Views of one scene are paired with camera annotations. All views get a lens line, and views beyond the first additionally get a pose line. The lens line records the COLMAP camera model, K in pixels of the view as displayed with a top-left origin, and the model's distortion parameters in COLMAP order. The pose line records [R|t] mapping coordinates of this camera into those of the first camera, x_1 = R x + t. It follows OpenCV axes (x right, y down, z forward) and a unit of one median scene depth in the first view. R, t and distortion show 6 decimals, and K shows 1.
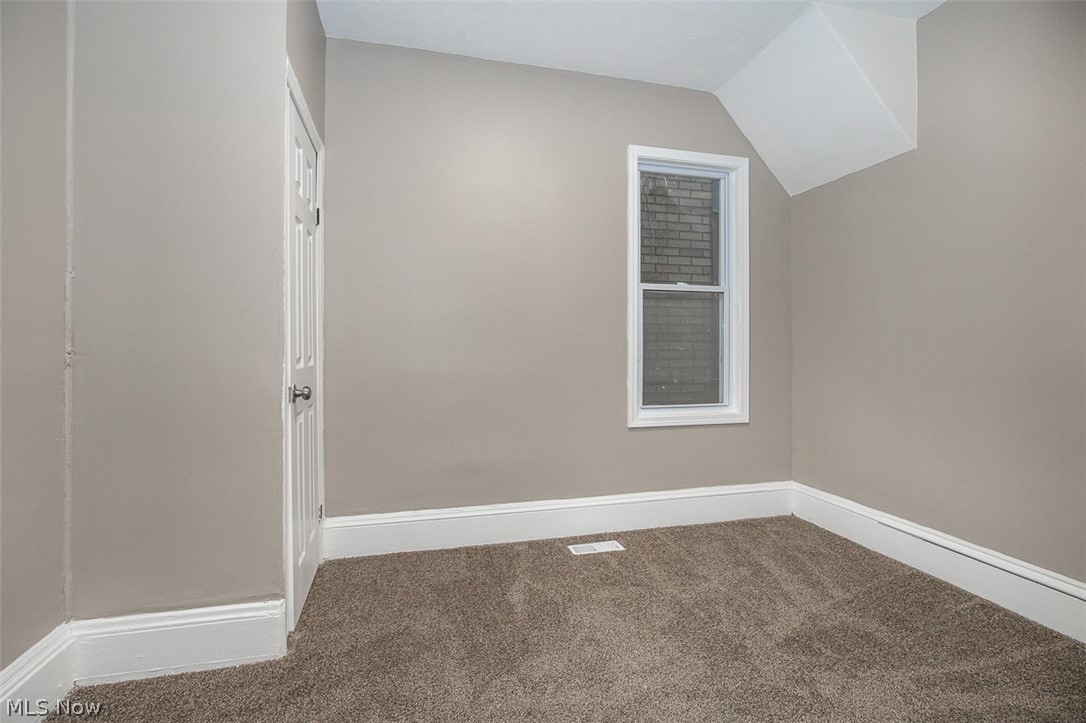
lens RADIAL K [[503.3, 0, 543.0], [0, 503.3, 351.9], [0, 0, 1]] dist [-0.009165, 0.000403]
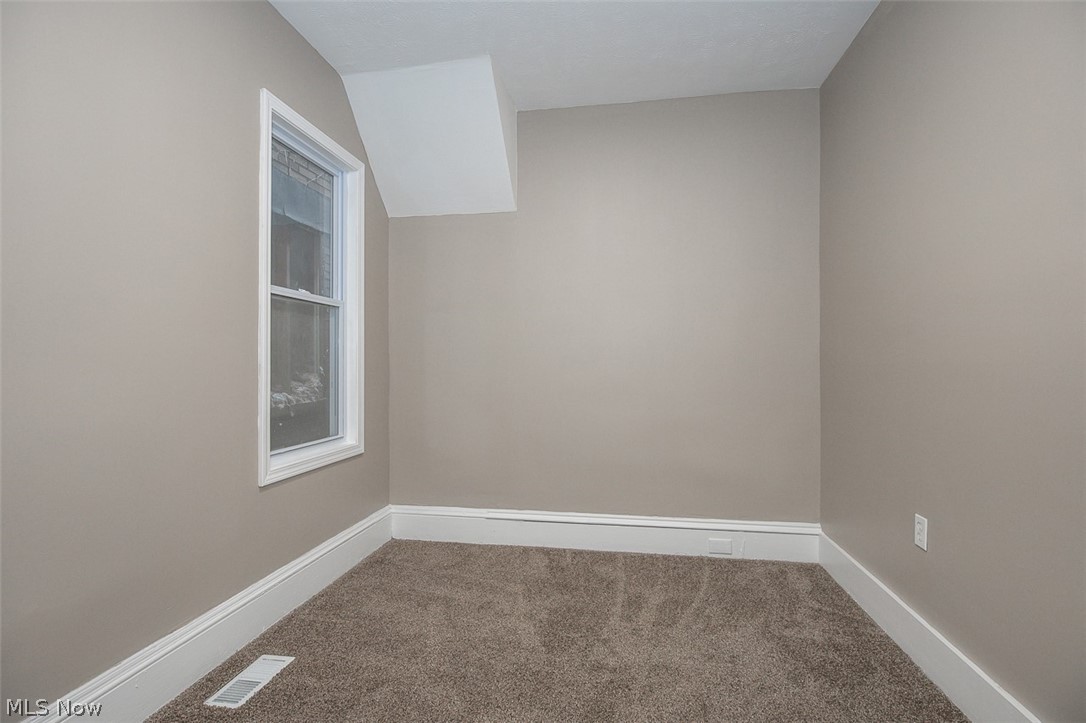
lens RADIAL K [[503.3, 0, 542.5], [0, 503.3, 362.1], [0, 0, 1]] dist [-0.009165, 0.000403]
pose [[0.403494, 0.000852, 0.914982, -0.309853], [0.011386, 0.999917, -0.005952, -0.015050], [-0.914911, 0.012820, 0.403451, 0.349662]]
